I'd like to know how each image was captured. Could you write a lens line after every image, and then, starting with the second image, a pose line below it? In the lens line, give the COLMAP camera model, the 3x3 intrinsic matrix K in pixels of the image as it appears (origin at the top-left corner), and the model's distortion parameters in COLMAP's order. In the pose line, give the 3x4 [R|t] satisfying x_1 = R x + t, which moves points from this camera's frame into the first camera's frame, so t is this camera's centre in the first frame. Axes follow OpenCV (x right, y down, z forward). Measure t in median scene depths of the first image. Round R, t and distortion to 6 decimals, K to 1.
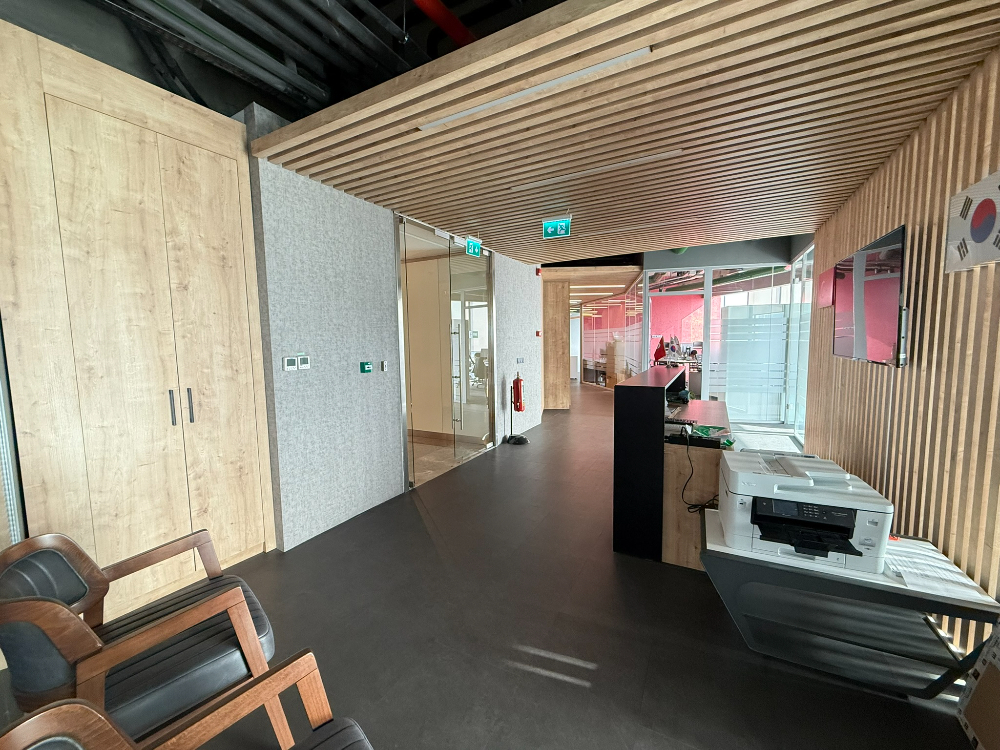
lens RADIAL K [[394.0, 0, 500.0], [0, 394.0, 375.0], [0, 0, 1]] dist [-0.000938, 0.000224]
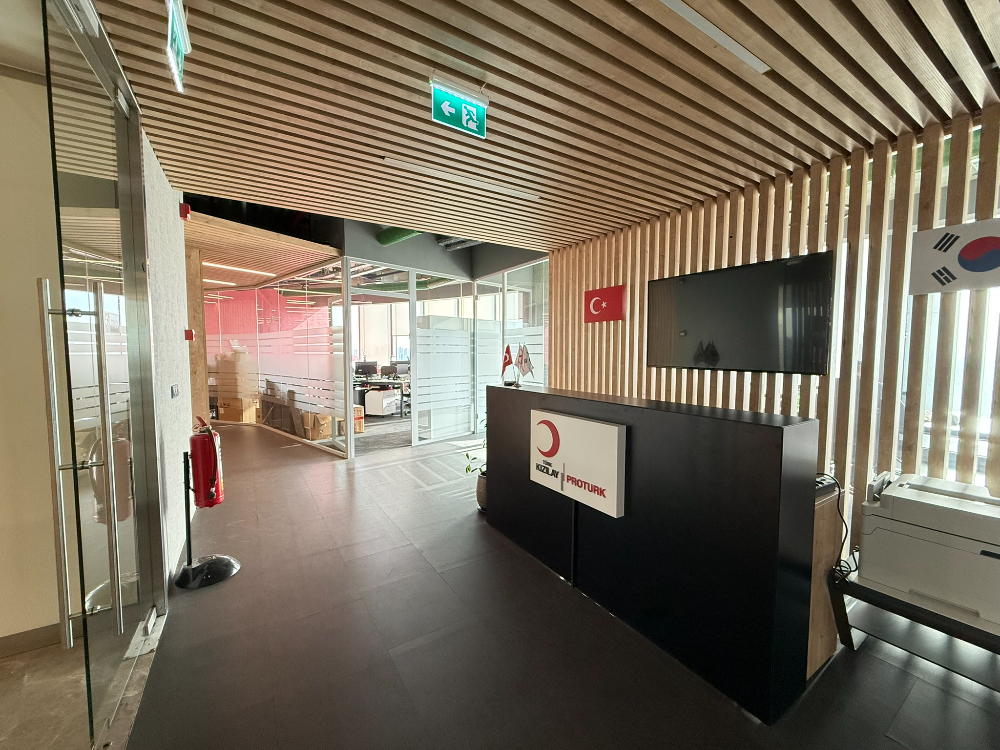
lens RADIAL K [[394.0, 0, 500.0], [0, 394.0, 375.0], [0, 0, 1]] dist [-0.000938, 0.000224]
pose [[0.475631, -0.043633, 0.878562, -0.169573], [0.078017, 0.996925, 0.007275, -0.026703], [-0.876178, 0.065083, 0.477573, 0.449833]]
